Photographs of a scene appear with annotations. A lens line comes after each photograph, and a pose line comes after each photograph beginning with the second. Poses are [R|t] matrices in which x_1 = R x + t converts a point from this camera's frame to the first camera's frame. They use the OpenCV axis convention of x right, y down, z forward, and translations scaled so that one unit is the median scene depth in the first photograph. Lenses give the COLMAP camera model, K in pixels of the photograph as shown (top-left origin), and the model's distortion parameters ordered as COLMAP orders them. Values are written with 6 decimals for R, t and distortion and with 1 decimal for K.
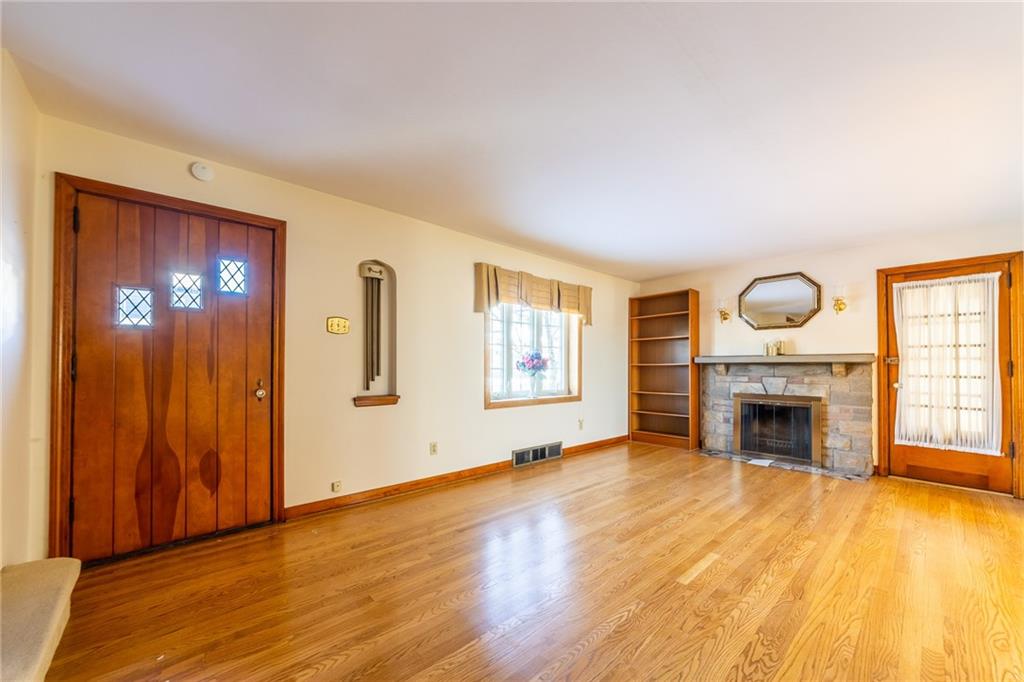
lens RADIAL K [[383.8, 0, 518.7], [0, 383.8, 366.0], [0, 0, 1]] dist [-0.015035, 0.012475]
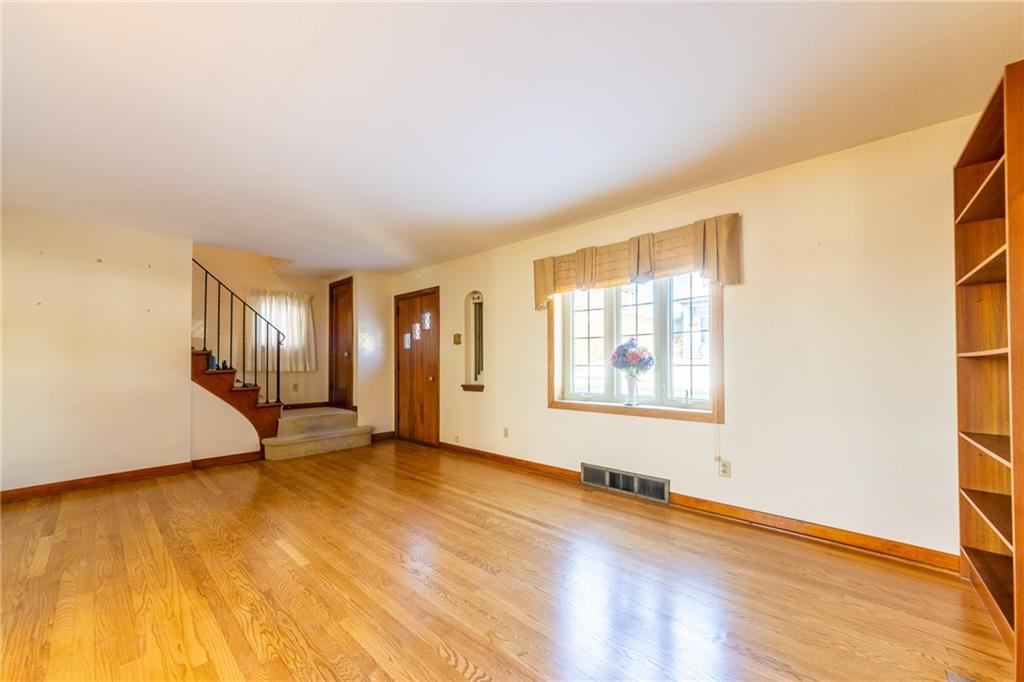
lens RADIAL K [[383.8, 0, 518.7], [0, 383.8, 366.0], [0, 0, 1]] dist [-0.015035, 0.012475]
pose [[0.098683, 0.004890, -0.995107, 0.781356], [0.007676, 0.999954, 0.005675, 0.000575], [0.995089, -0.008198, 0.098641, 0.745258]]
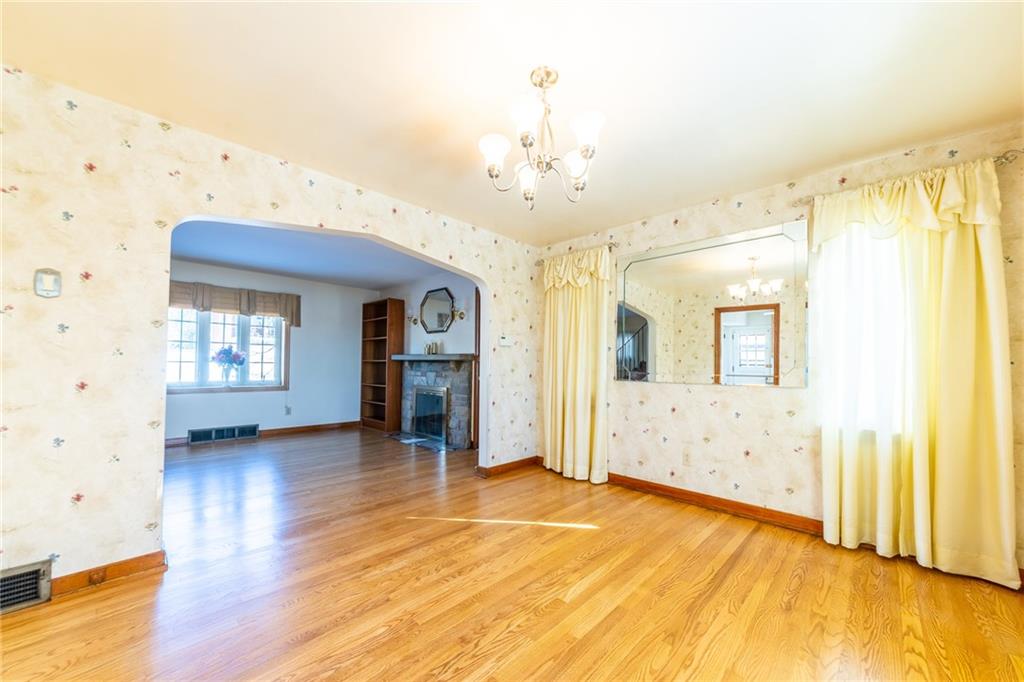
lens RADIAL K [[381.4, 0, 515.8], [0, 381.4, 358.4], [0, 0, 1]] dist [-0.001144, 0.000189]
pose [[0.997382, 0.013724, 0.070999, 0.887657], [-0.012837, 0.999834, -0.012947, -0.001992], [-0.071165, 0.012002, 0.997392, -0.256754]]
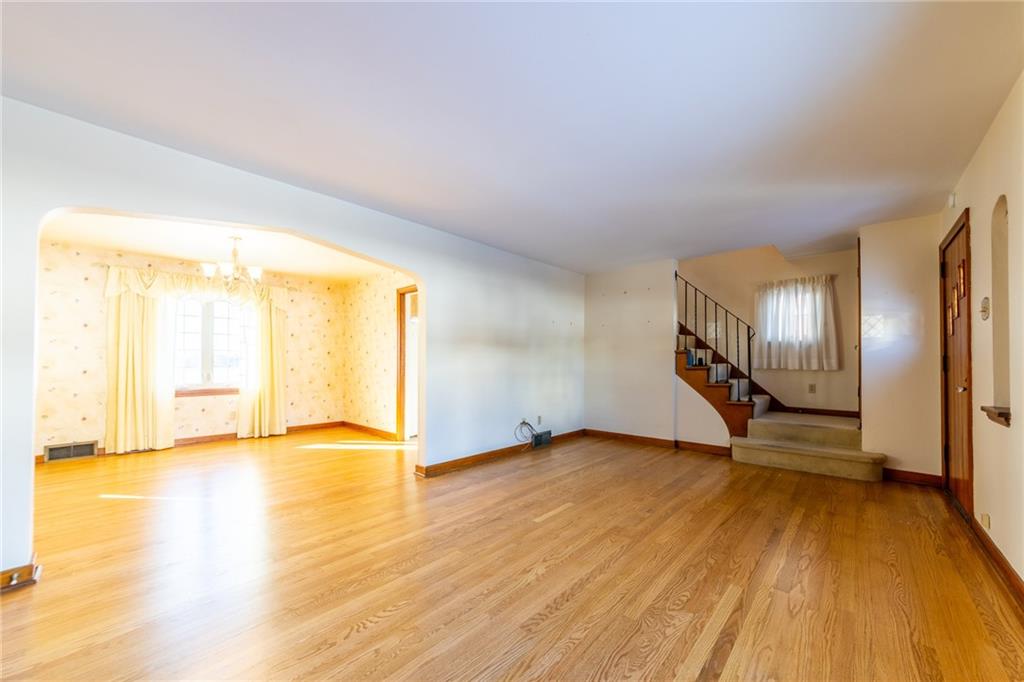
lens RADIAL K [[381.4, 0, 515.8], [0, 381.4, 358.4], [0, 0, 1]] dist [-0.001144, 0.000189]
pose [[-0.995411, -0.002328, -0.095662, 0.357060], [-0.001158, 0.999924, -0.012274, 0.001936], [0.095684, -0.012107, -0.995338, 1.129018]]
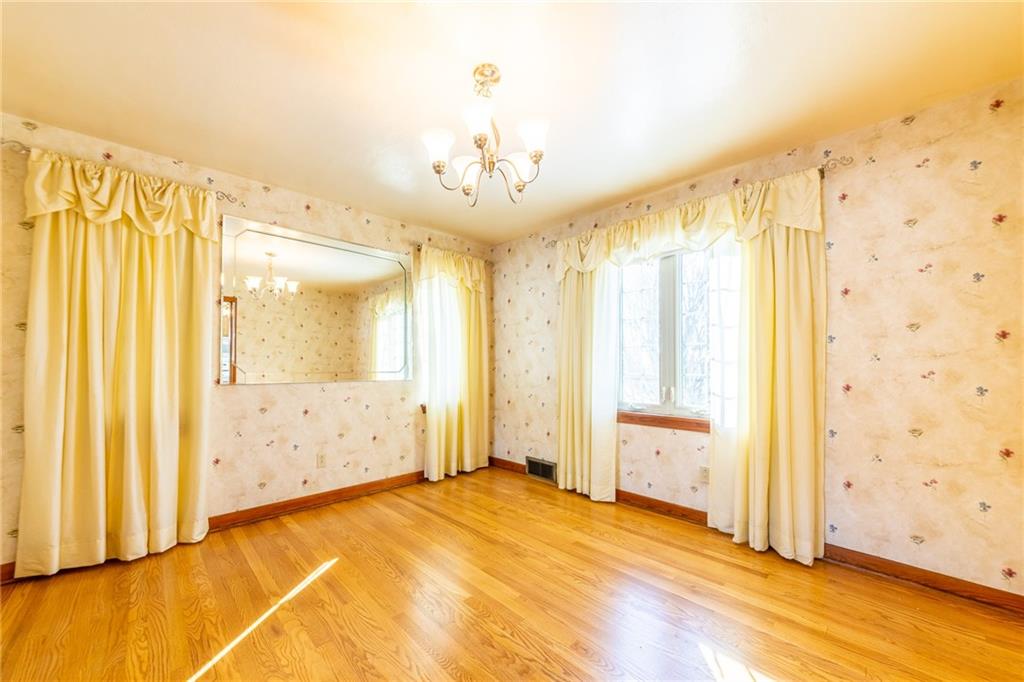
lens RADIAL K [[381.4, 0, 515.8], [0, 381.4, 358.4], [0, 0, 1]] dist [-0.001144, 0.000189]
pose [[-0.040903, 0.014464, 0.999058, 0.557403], [-0.005253, 0.999878, -0.014691, -0.003338], [-0.999149, -0.005849, -0.040822, 0.109636]]
